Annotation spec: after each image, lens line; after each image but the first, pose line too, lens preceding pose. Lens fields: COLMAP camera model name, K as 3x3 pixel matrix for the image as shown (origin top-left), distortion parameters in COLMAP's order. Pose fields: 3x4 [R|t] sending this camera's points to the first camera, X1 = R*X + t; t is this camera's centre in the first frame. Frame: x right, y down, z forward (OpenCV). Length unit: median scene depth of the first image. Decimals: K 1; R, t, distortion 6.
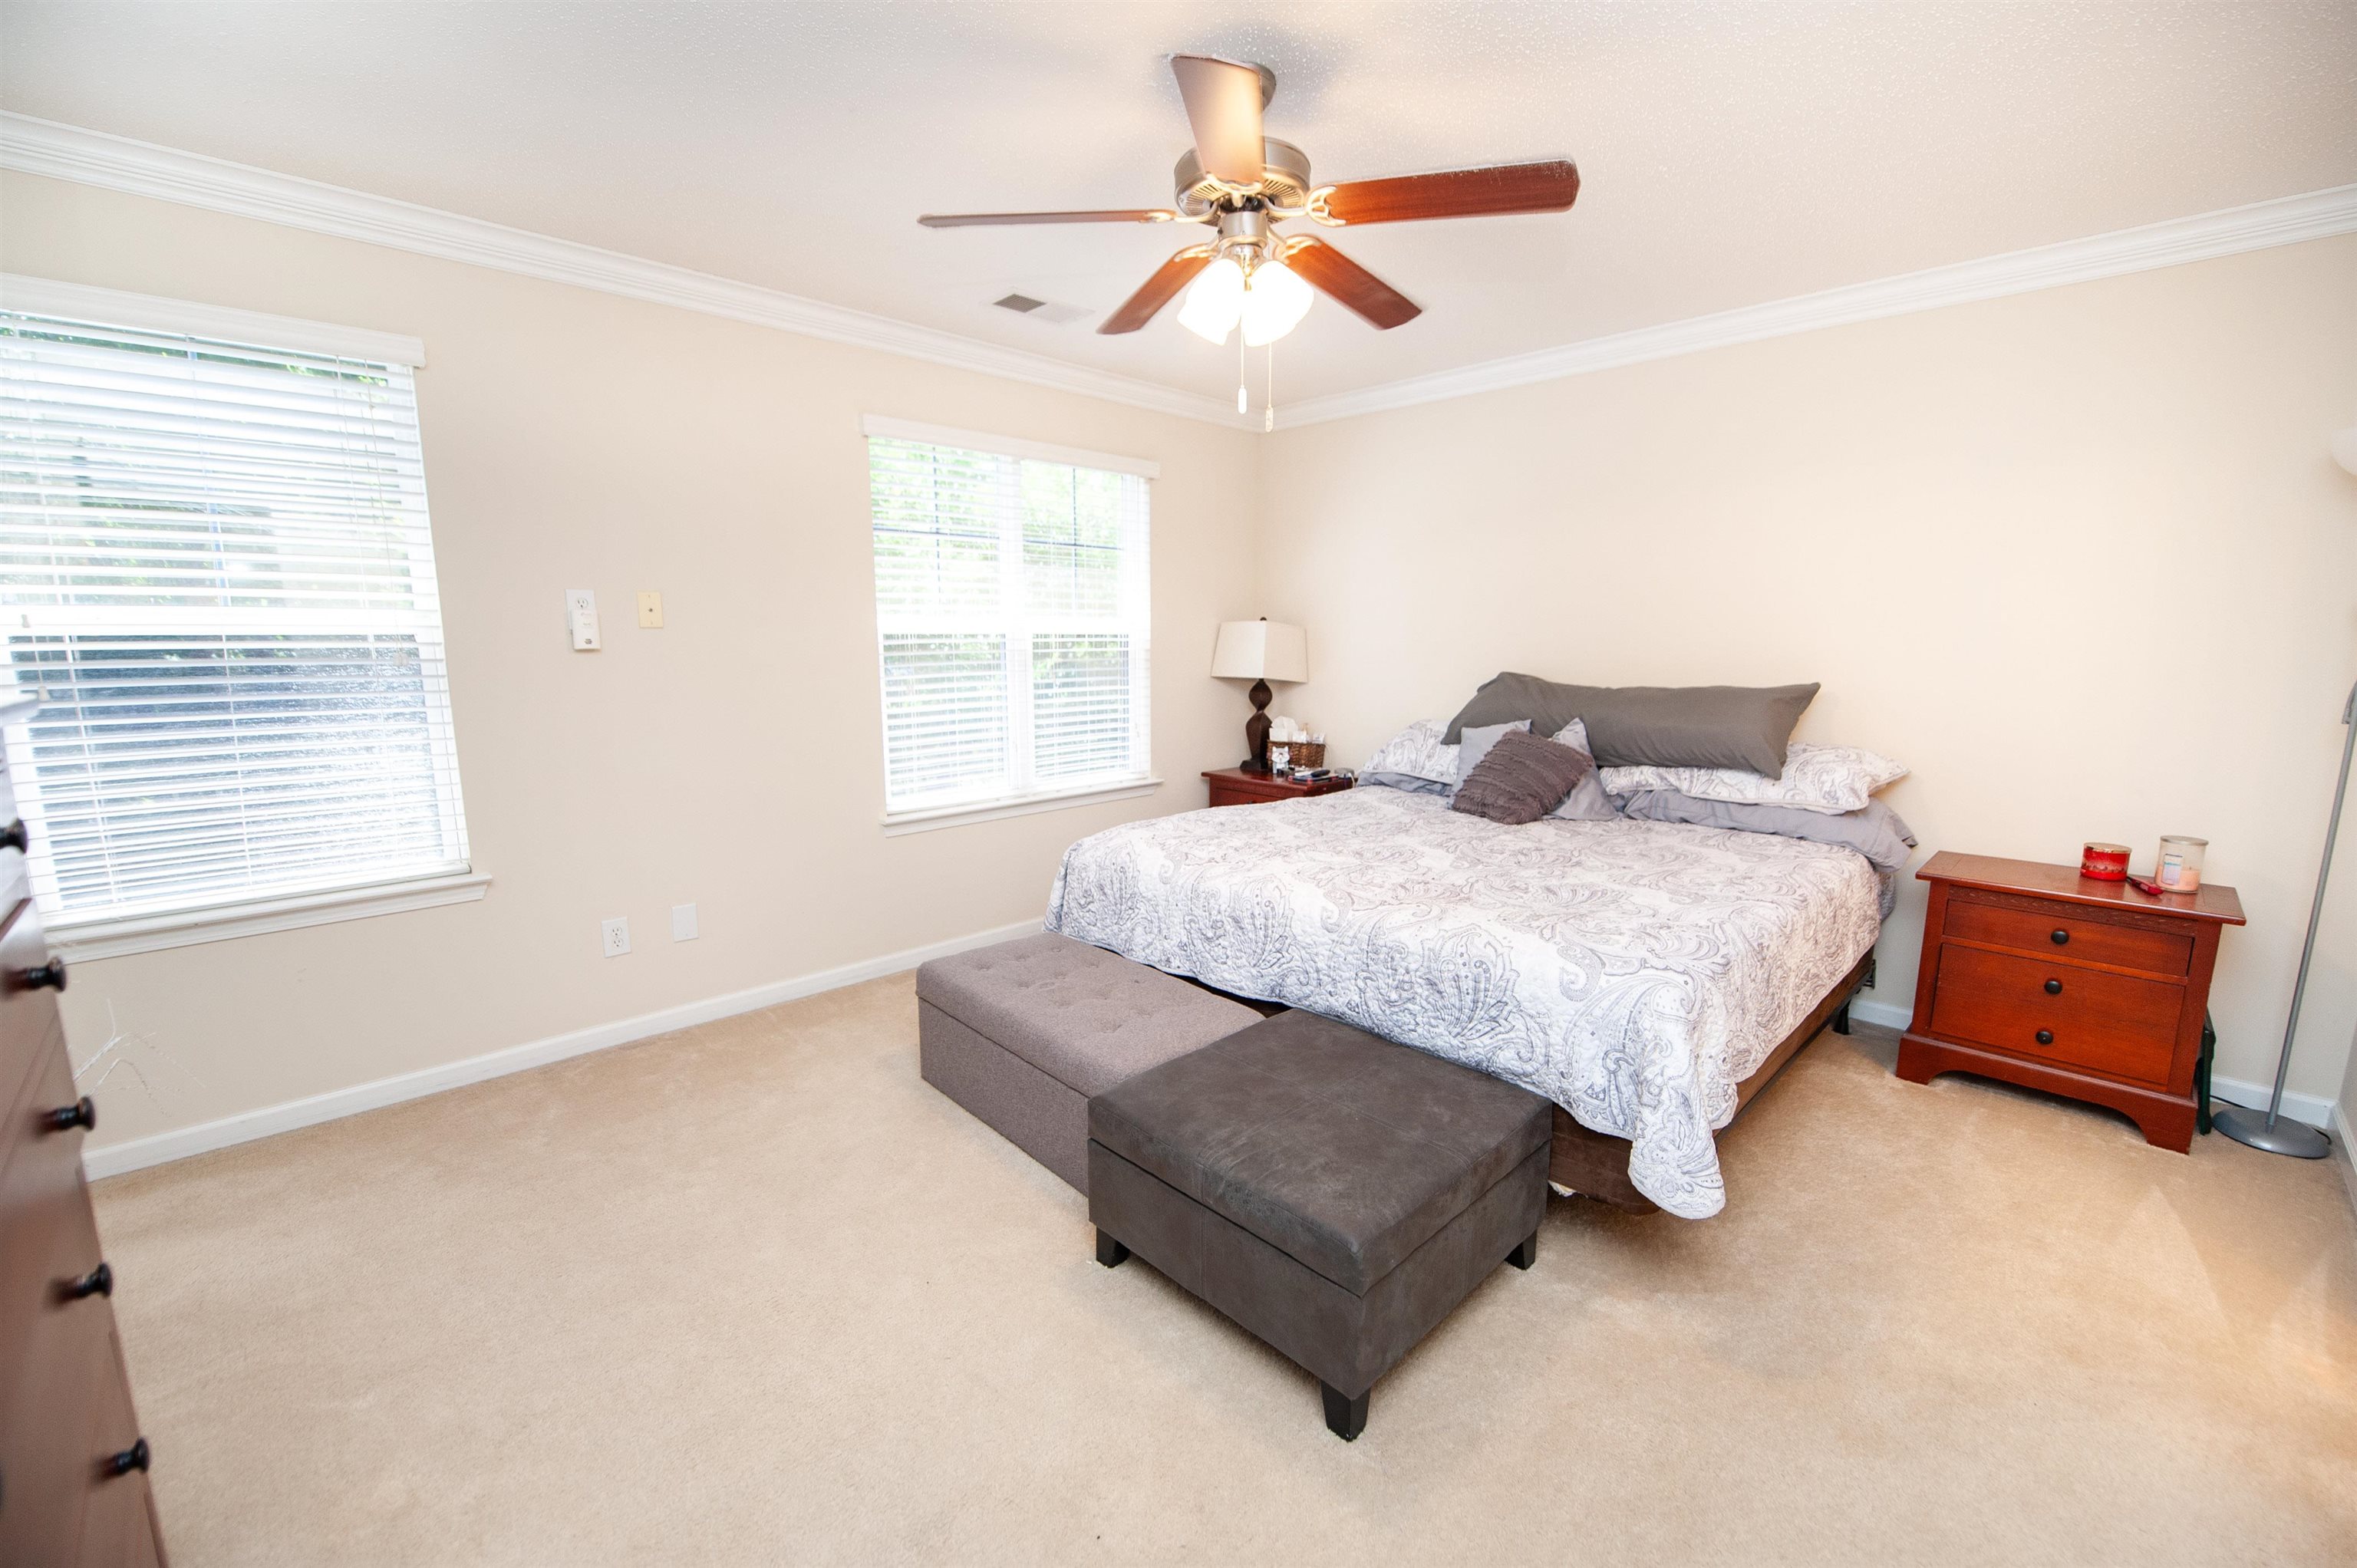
lens RADIAL K [[942.4, 0, 1178.5], [0, 942.4, 784.0], [0, 0, 1]] dist [0.002782, 0.000314]
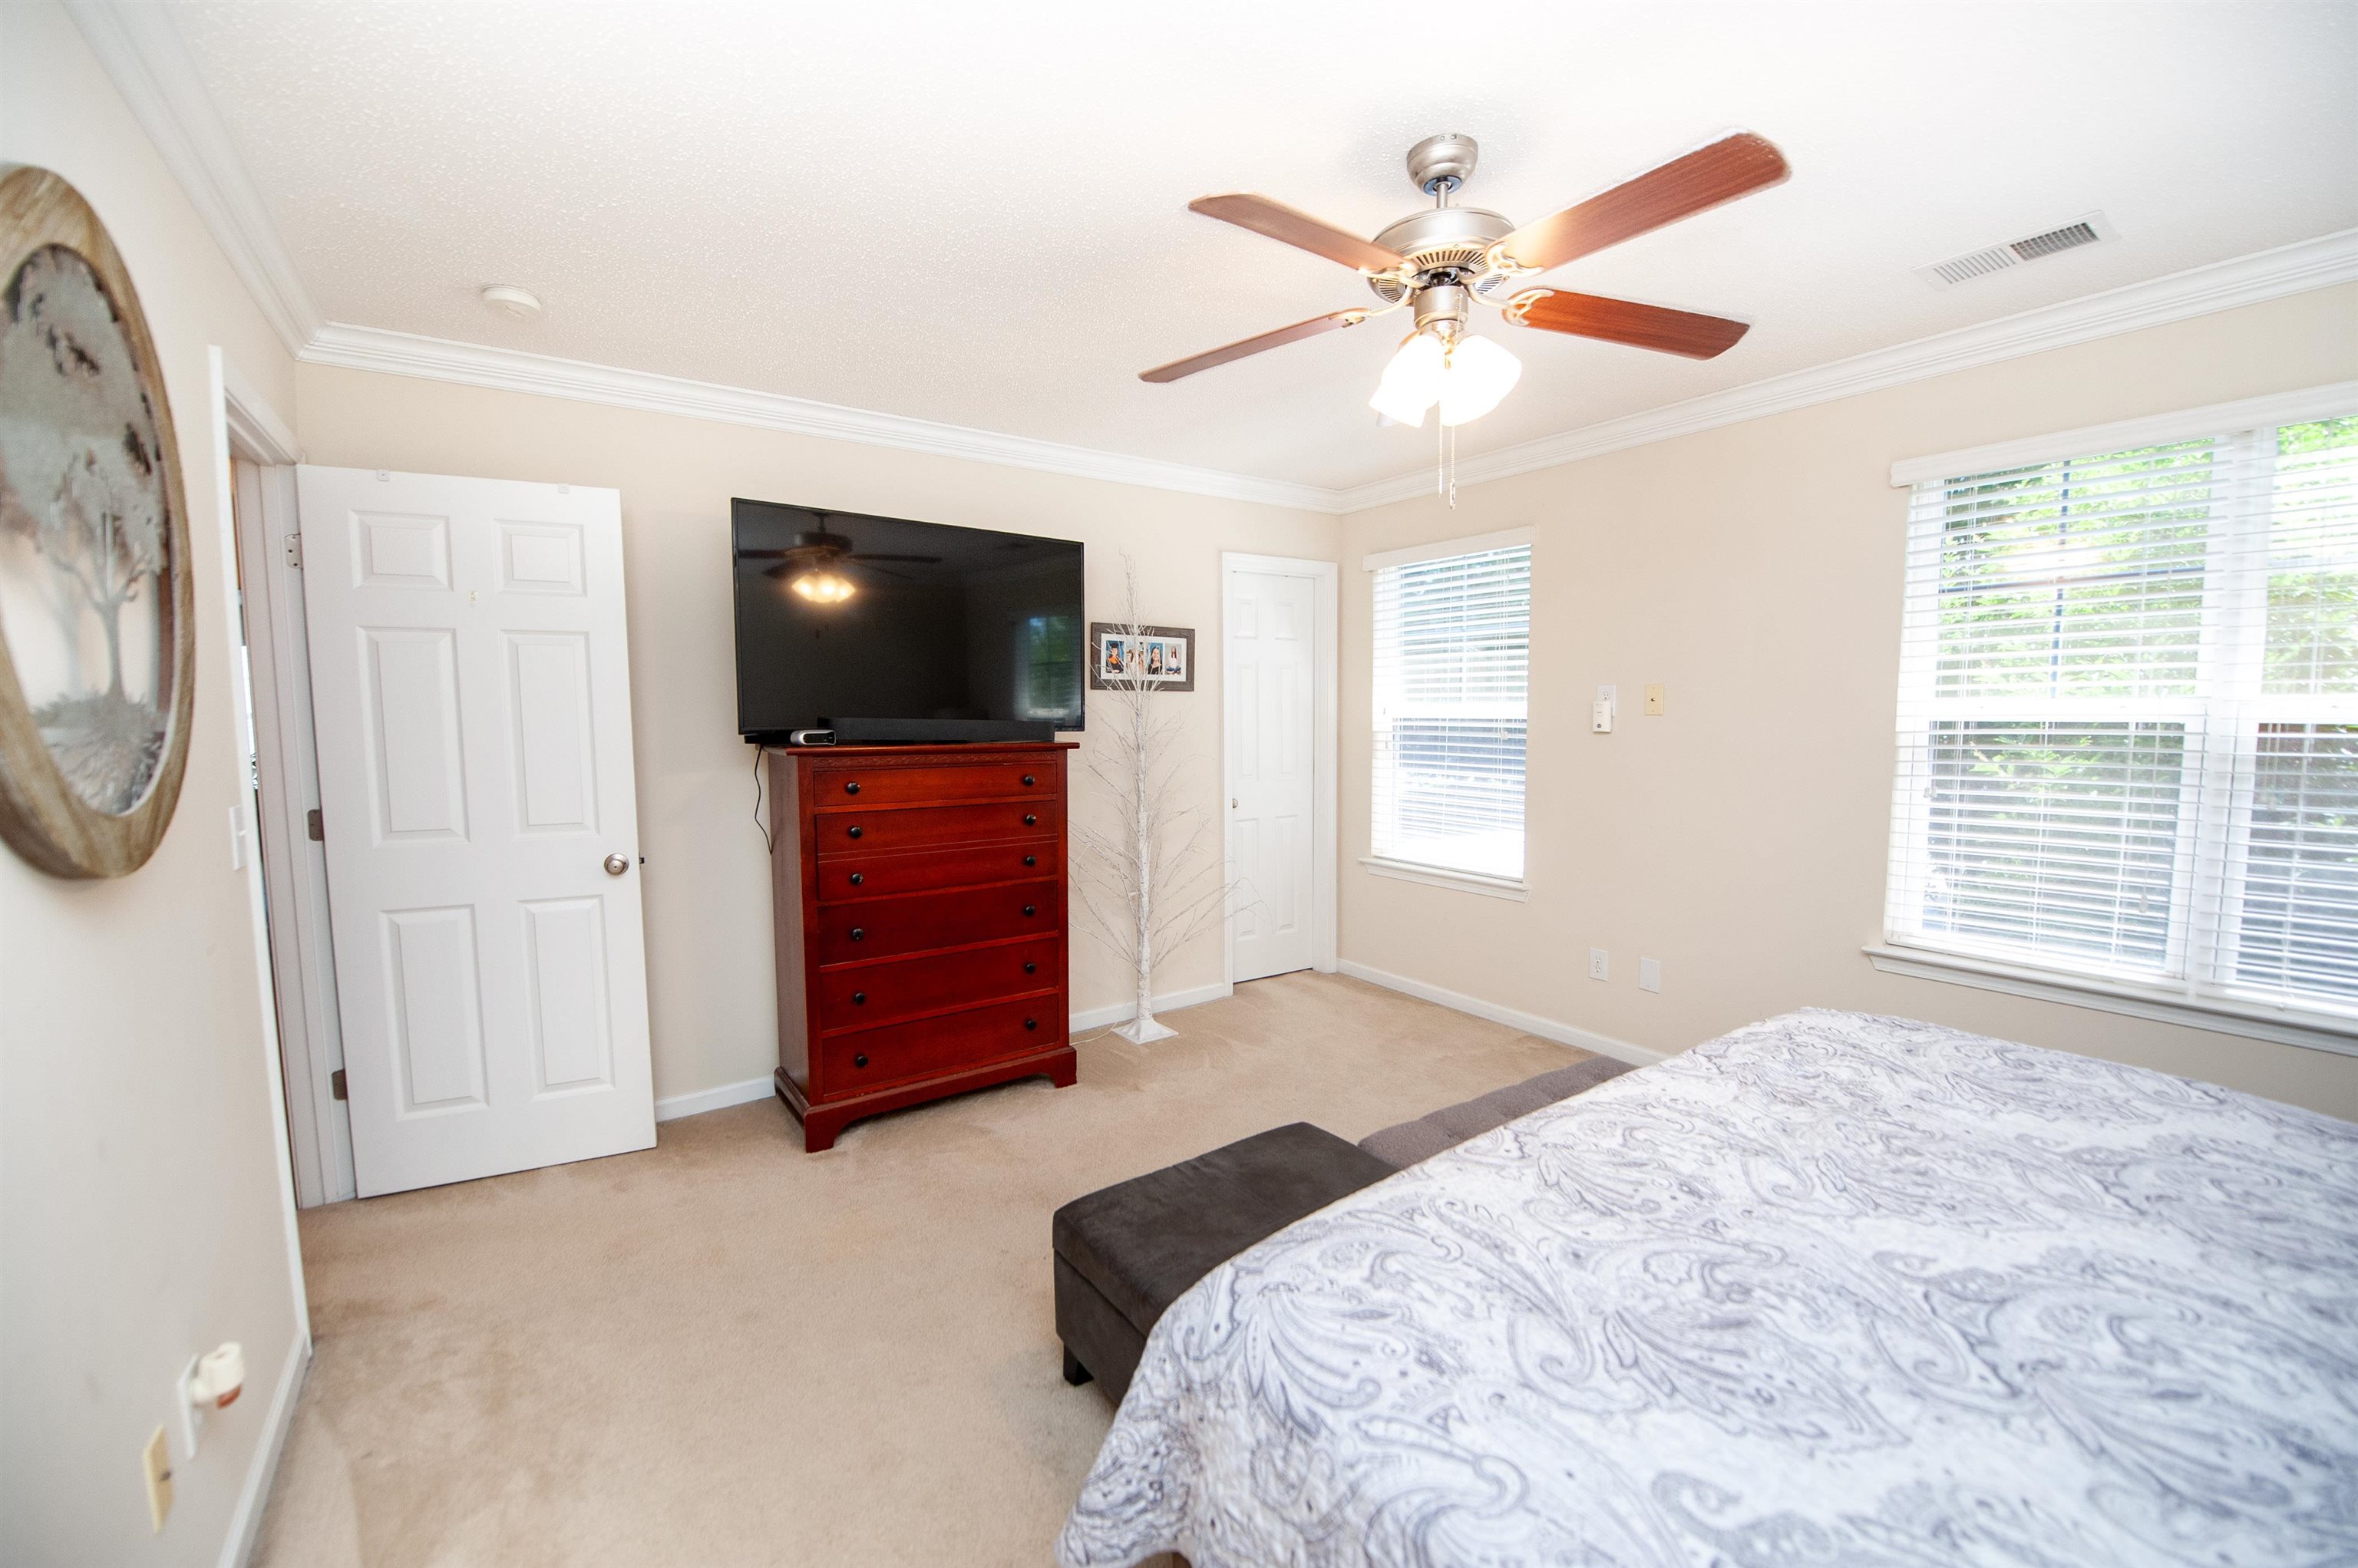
lens RADIAL K [[954.8, 0, 1196.7], [0, 954.8, 793.3], [0, 0, 1]] dist [-0.013401, -0.004441]
pose [[-0.179137, 0.074283, -0.981016, 0.917104], [-0.151416, 0.983183, 0.102097, -0.145731], [0.972102, 0.166831, -0.164877, 0.862084]]
